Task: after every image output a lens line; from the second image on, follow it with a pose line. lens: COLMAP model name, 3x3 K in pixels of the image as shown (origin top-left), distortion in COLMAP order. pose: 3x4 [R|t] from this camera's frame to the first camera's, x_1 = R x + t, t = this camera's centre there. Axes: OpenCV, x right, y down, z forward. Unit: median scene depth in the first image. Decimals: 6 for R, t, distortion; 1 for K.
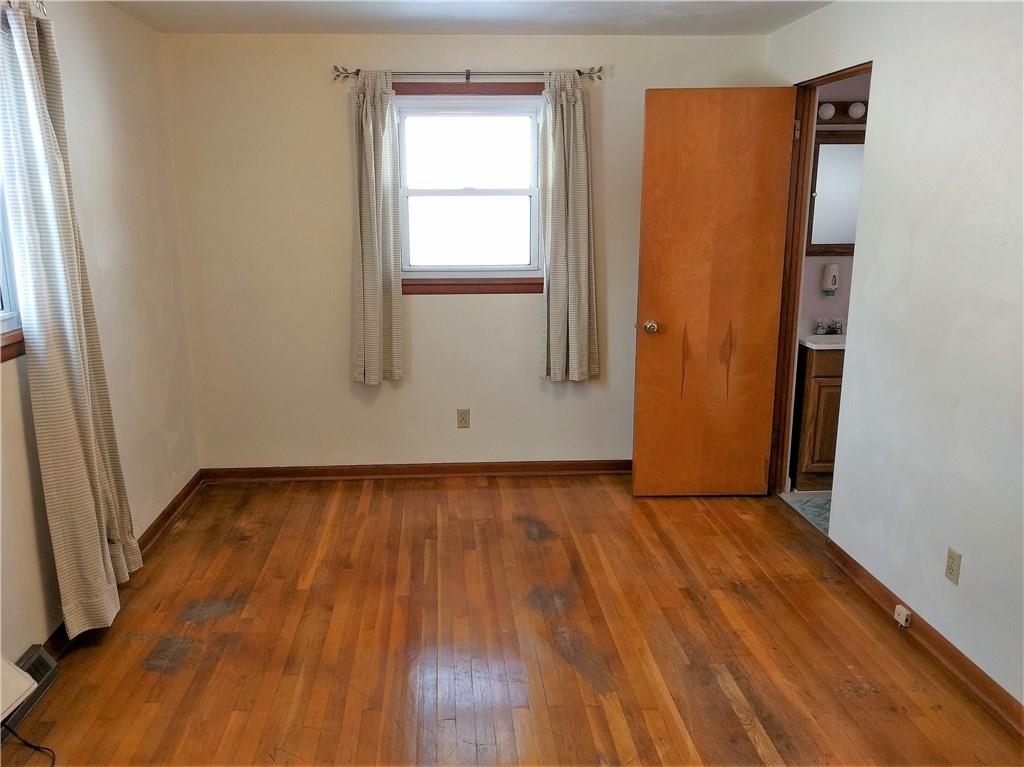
lens RADIAL K [[820.2, 0, 508.0], [0, 820.2, 389.9], [0, 0, 1]] dist [0.027238, 0.004649]
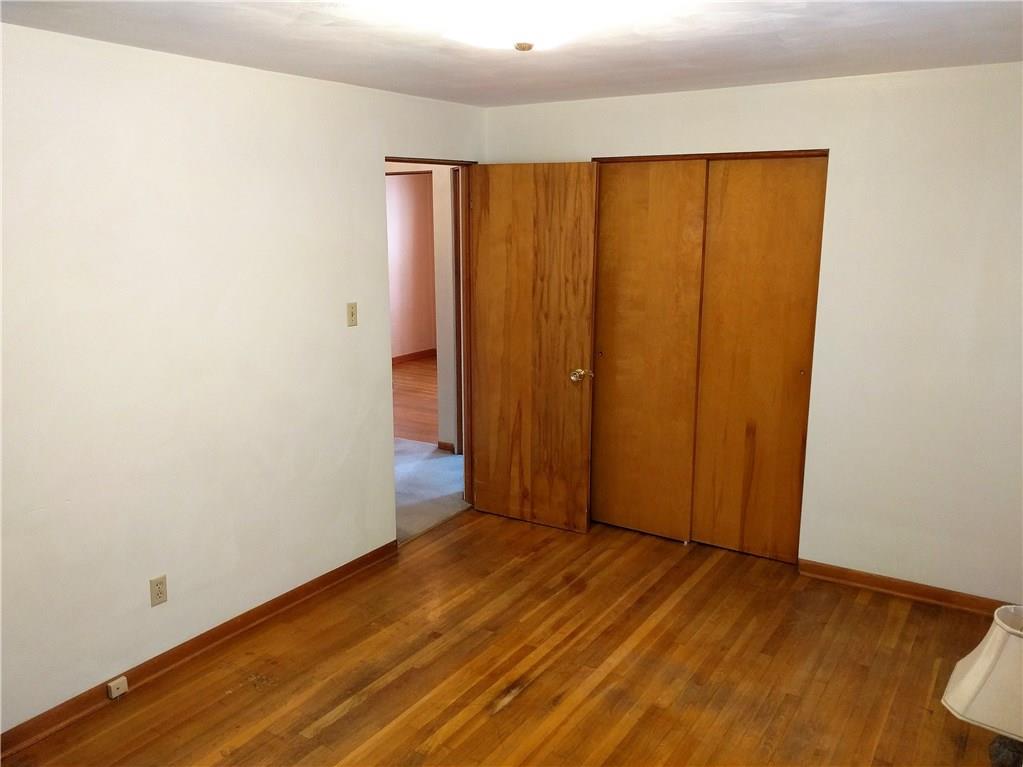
lens RADIAL K [[819.4, 0, 508.0], [0, 819.4, 383.5], [0, 0, 1]] dist [0.027238, 0.004649]
pose [[-0.792942, -0.121159, 0.597130, -0.354998], [0.141581, 0.916566, 0.373981, -0.291924], [-0.592620, 0.381088, -0.709629, 0.988052]]
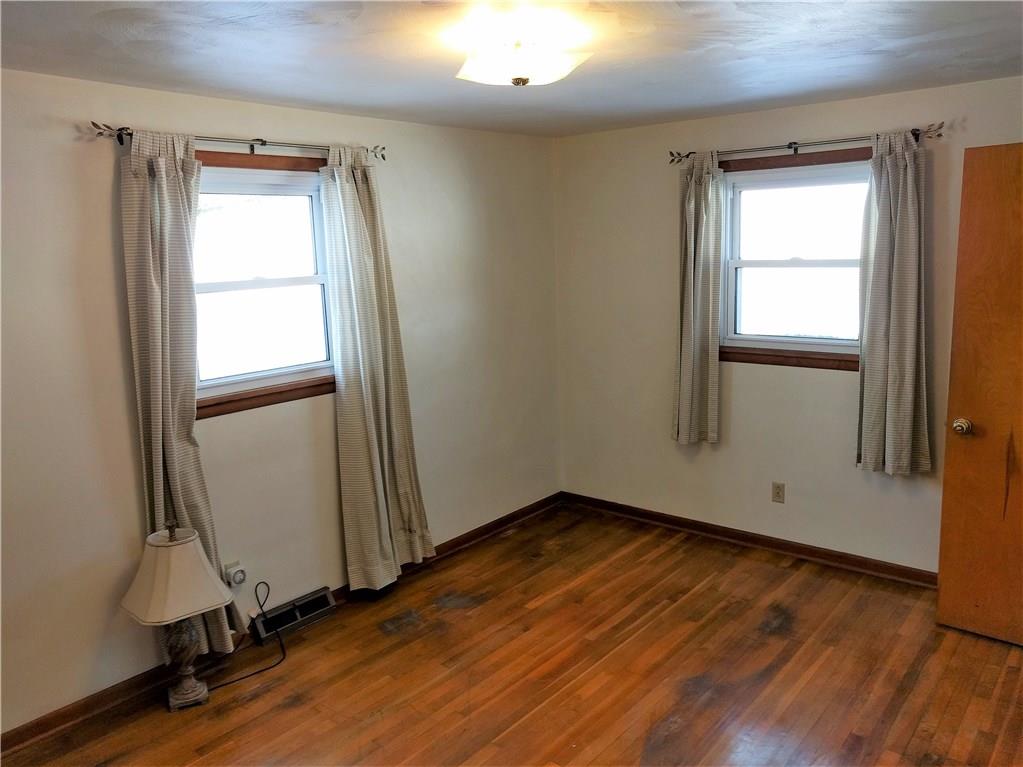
lens RADIAL K [[819.4, 0, 516.4], [0, 819.4, 386.4], [0, 0, 1]] dist [0.027238, 0.004649]
pose [[0.735518, 0.106099, -0.669146, 0.402399], [-0.128956, 0.991530, 0.015468, -0.072671], [0.665119, 0.074914, 0.742970, 0.073547]]
